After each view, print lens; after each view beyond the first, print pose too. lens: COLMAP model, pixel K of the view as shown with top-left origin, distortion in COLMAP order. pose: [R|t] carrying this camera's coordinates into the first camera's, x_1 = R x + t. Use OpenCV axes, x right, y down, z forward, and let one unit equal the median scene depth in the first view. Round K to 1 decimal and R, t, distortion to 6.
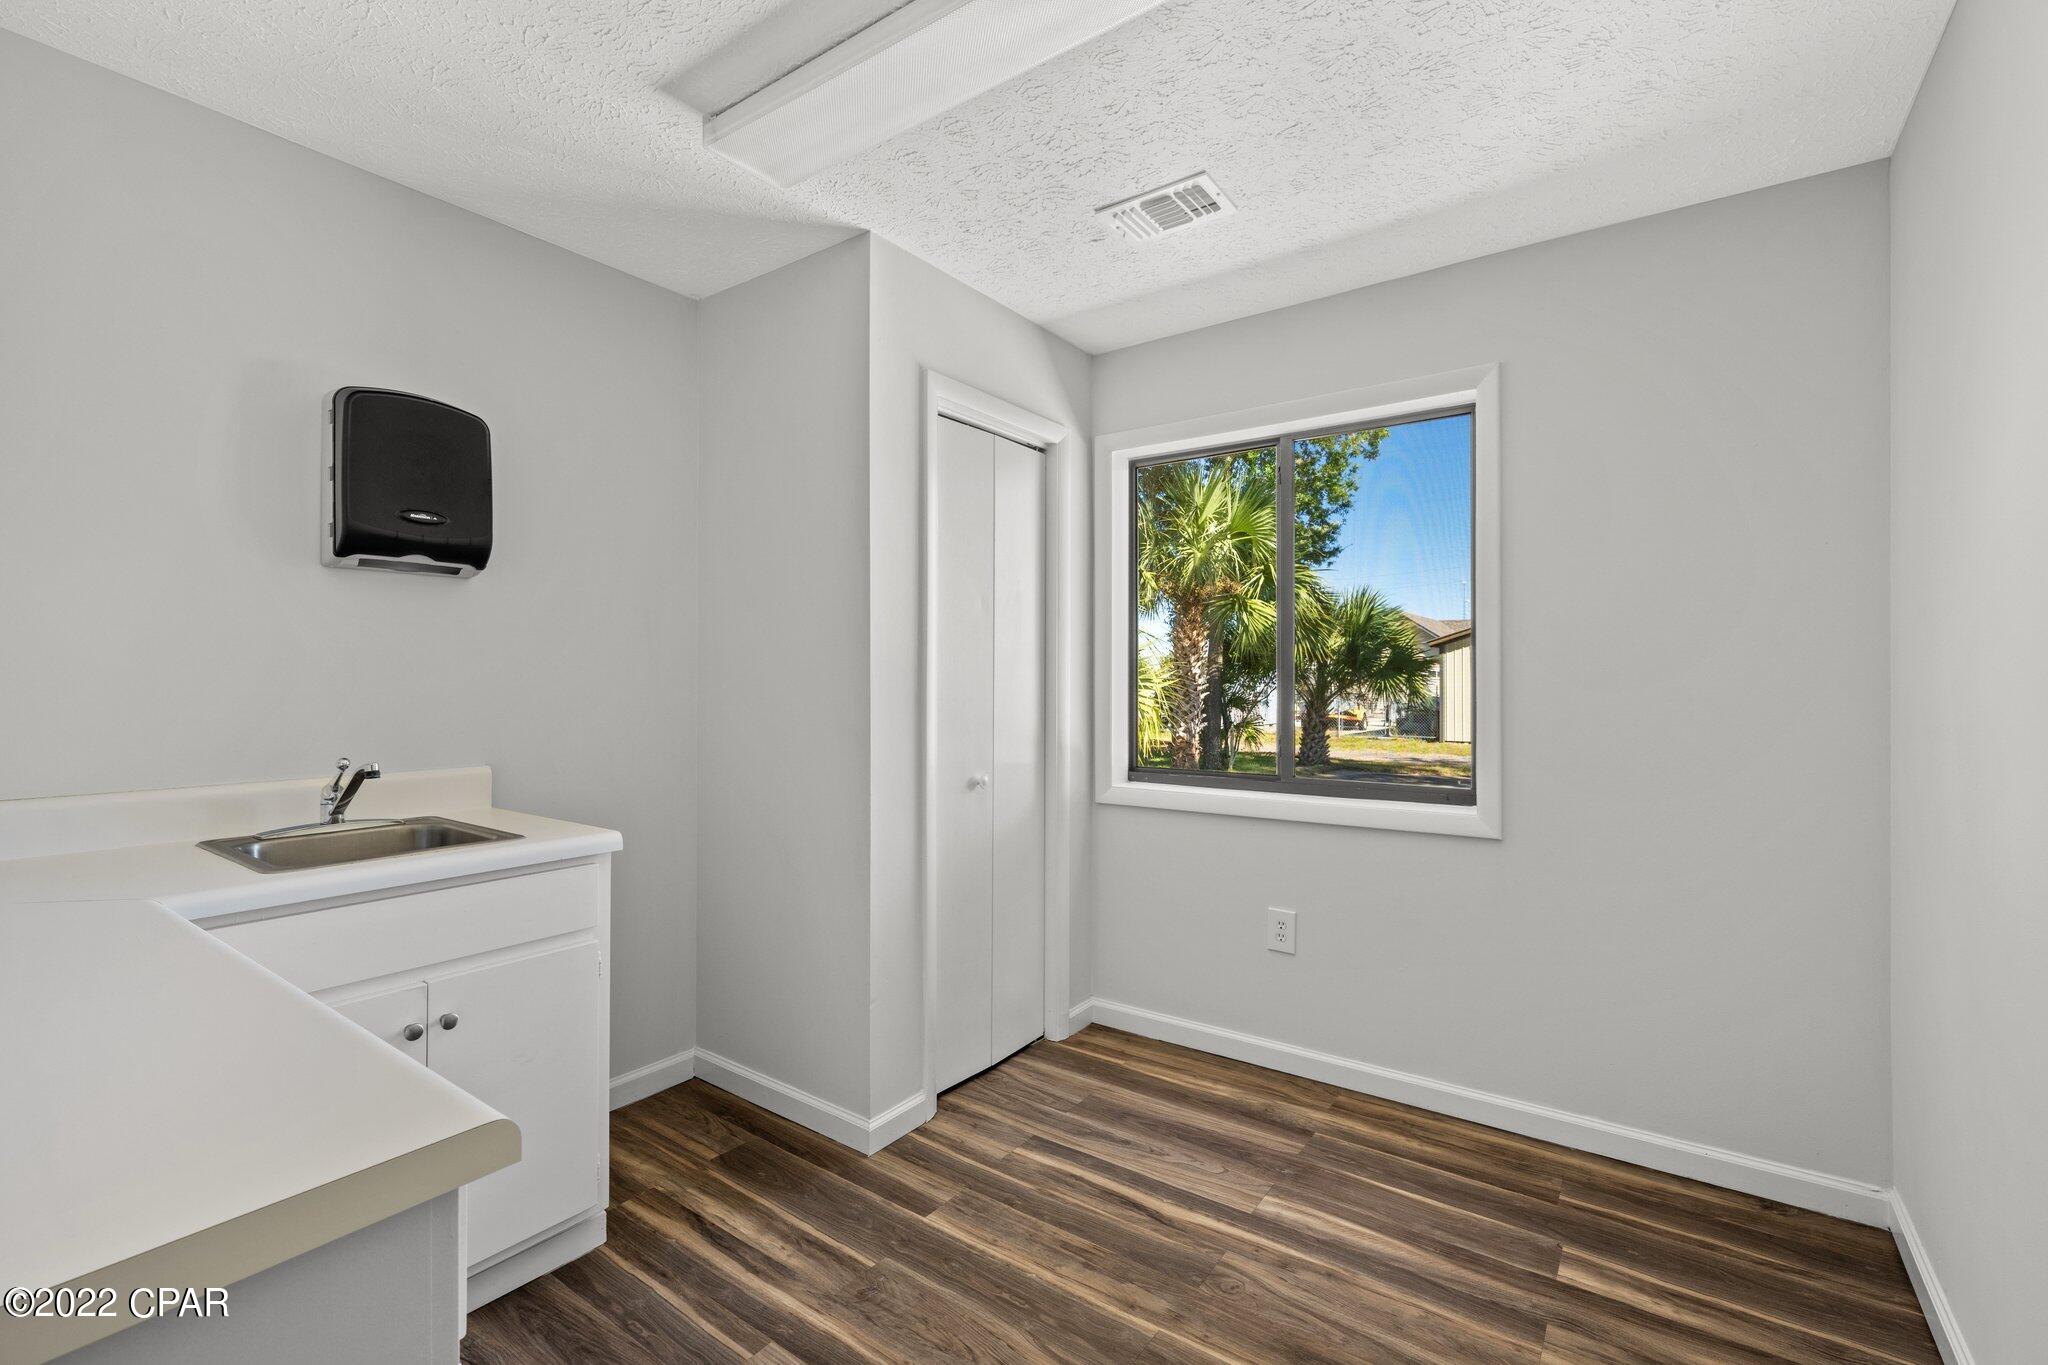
lens RADIAL K [[891.8, 0, 1029.0], [0, 891.8, 677.5], [0, 0, 1]] dist [0.004592, 0.000305]
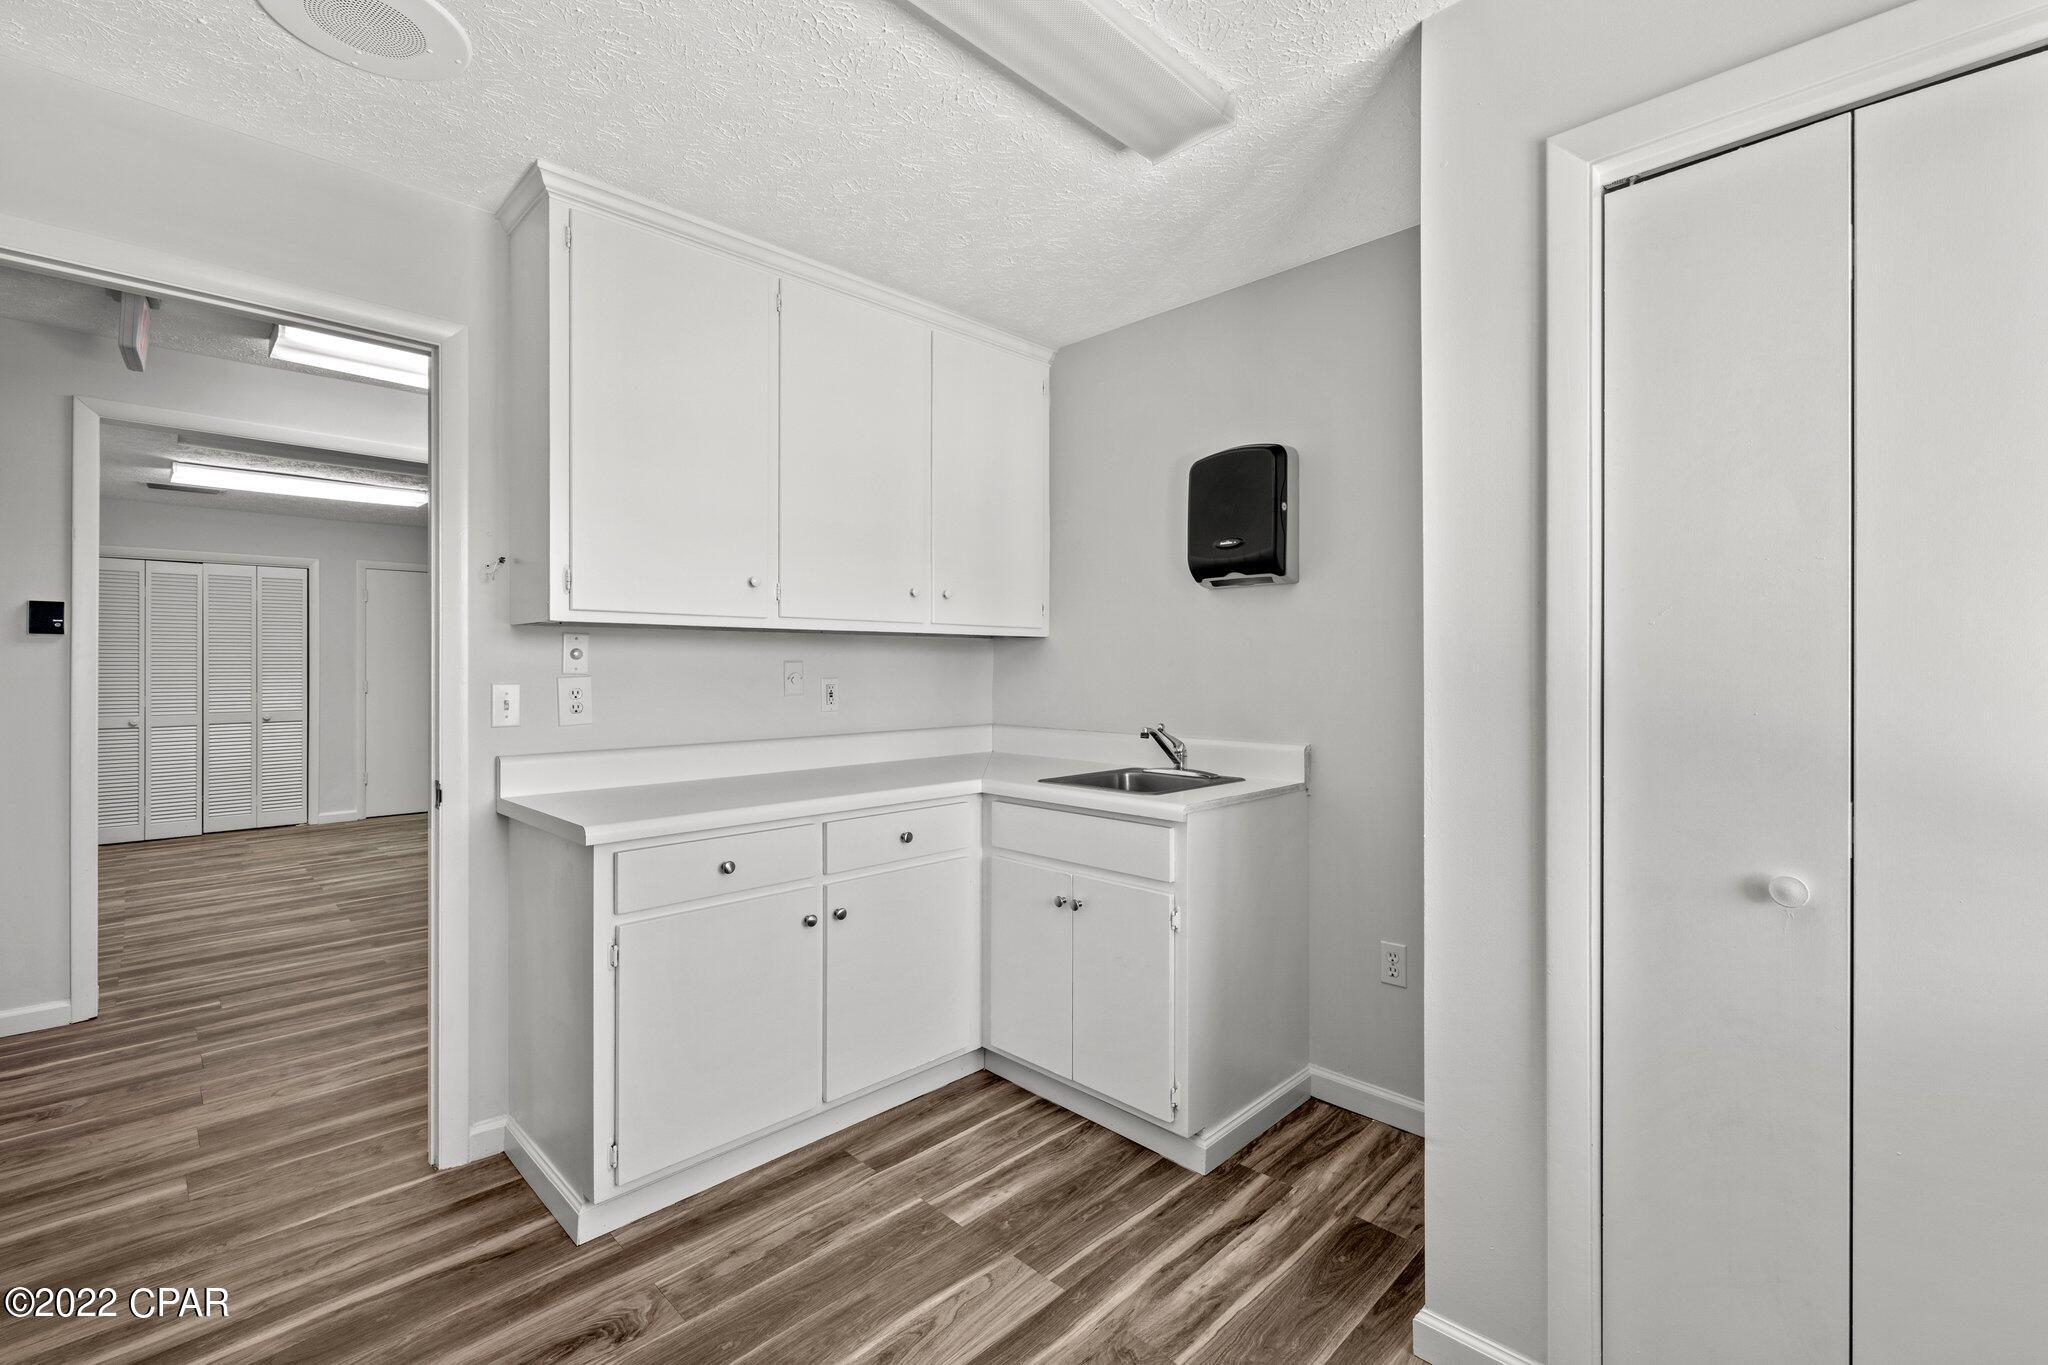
lens RADIAL K [[891.8, 0, 1030.0], [0, 891.8, 671.5], [0, 0, 1]] dist [0.004592, 0.000305]
pose [[-0.157210, 0.002144, -0.987563, 0.662589], [0.000947, 0.999998, 0.002020, 0.001754], [0.987565, -0.000617, -0.157212, 0.969038]]
